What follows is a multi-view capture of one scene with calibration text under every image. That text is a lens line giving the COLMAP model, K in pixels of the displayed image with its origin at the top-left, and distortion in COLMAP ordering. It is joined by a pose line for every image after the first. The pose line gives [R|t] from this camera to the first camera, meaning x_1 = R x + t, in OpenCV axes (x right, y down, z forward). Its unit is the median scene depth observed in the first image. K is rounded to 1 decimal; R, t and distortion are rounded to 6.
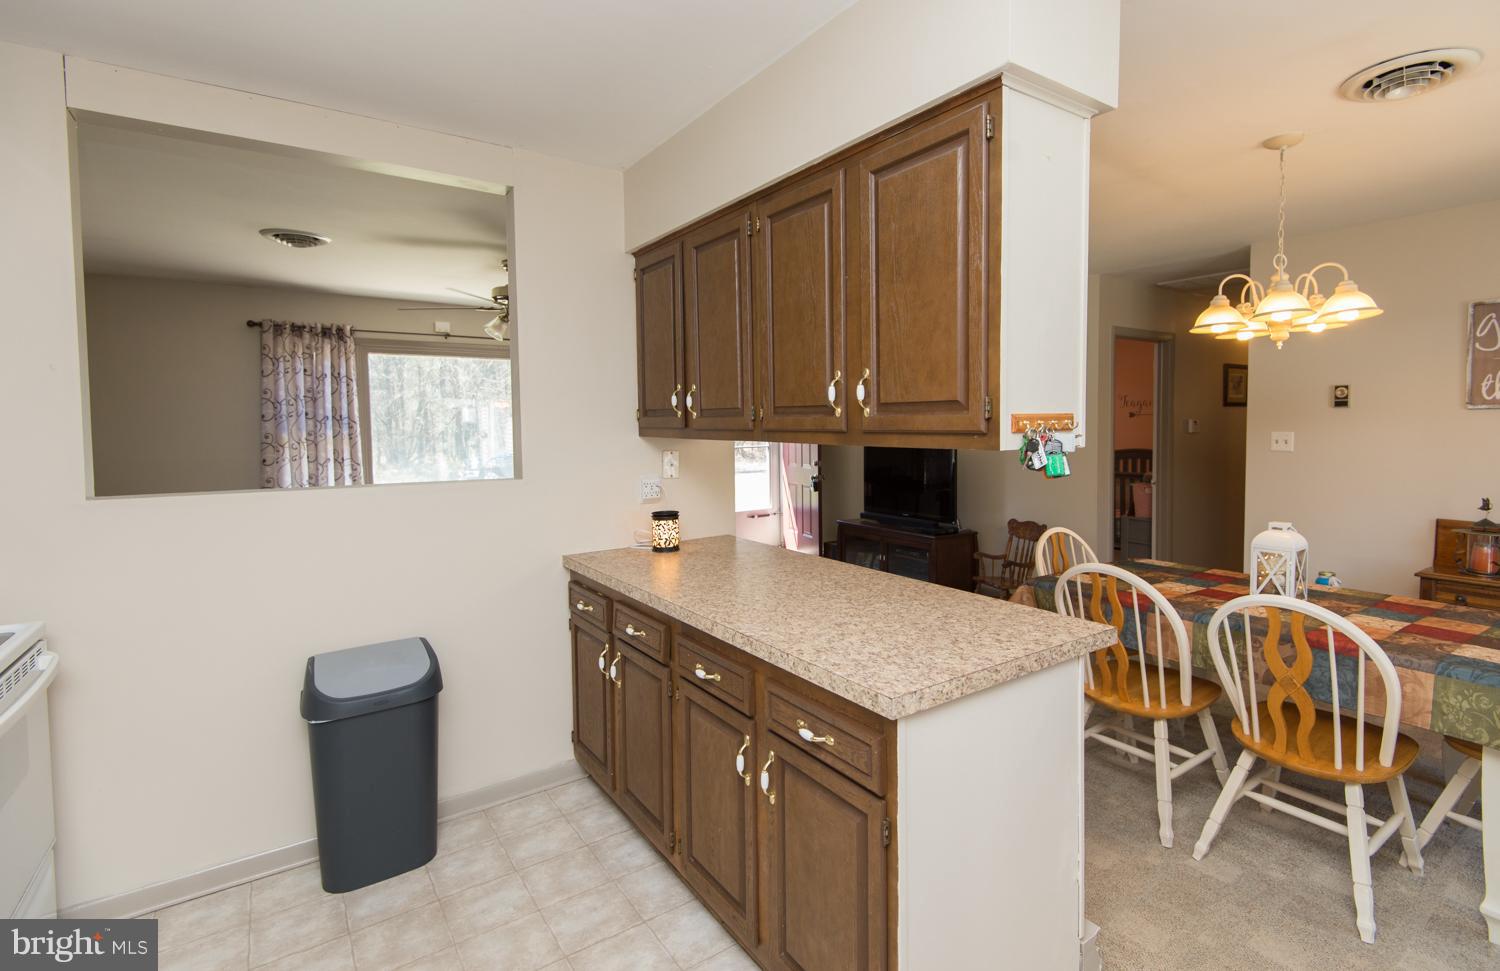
lens RADIAL K [[704.4, 0, 770.5], [0, 704.4, 455.0], [0, 0, 1]] dist [-0.001705, -0.003348]
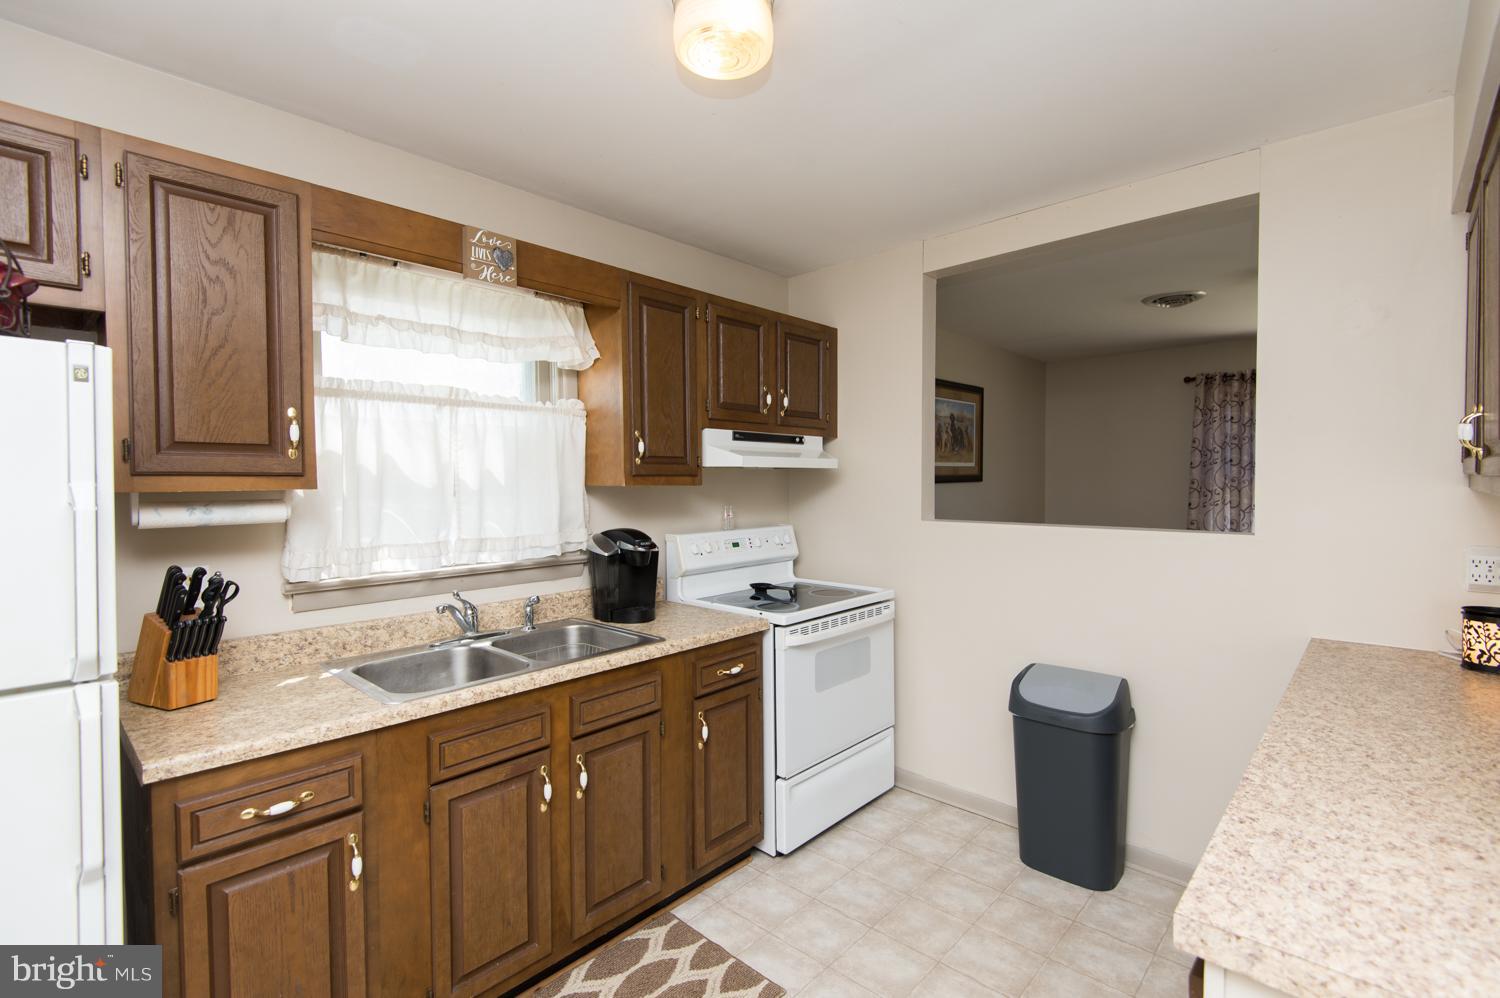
lens RADIAL K [[677.5, 0, 755.9], [0, 677.5, 492.1], [0, 0, 1]] dist [-0.000806, -0.001665]
pose [[0.200069, 0.029576, -0.979335, 0.426275], [-0.039895, 0.998961, 0.022019, -0.015972], [0.978969, 0.034665, 0.201041, 0.316061]]
